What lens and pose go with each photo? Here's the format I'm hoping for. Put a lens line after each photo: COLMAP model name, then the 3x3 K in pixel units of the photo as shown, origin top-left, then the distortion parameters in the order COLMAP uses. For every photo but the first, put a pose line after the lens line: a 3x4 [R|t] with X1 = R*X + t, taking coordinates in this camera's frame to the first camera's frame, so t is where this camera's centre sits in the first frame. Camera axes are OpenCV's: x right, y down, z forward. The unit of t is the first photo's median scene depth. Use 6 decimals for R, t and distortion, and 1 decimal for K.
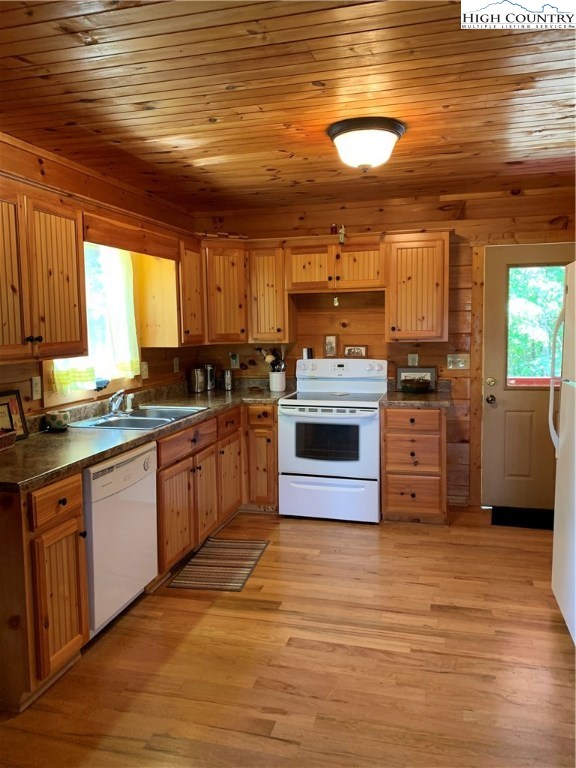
lens RADIAL K [[583.5, 0, 284.7], [0, 583.5, 377.8], [0, 0, 1]] dist [0.047113, -0.044647]
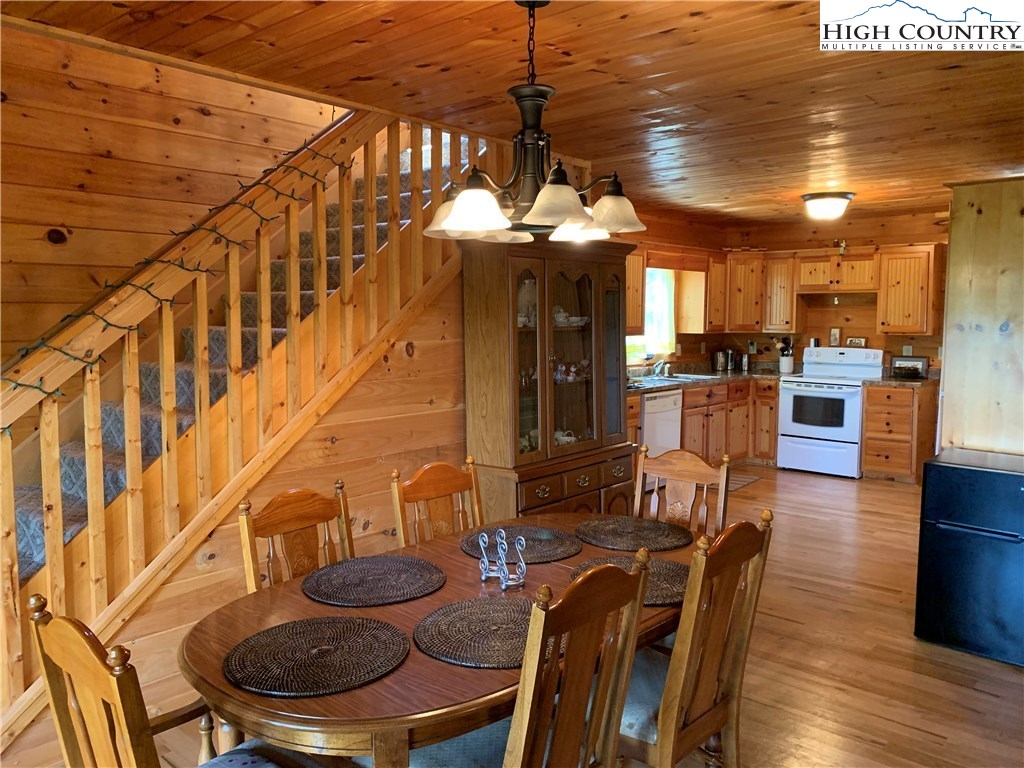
lens RADIAL K [[778.0, 0, 507.6], [0, 778.0, 378.3], [0, 0, 1]] dist [0.047113, -0.044647]
pose [[0.895662, 0.053939, -0.441453, 0.209866], [-0.057684, 0.998323, 0.004946, 0.066728], [0.440979, 0.021034, 0.897271, -0.808169]]
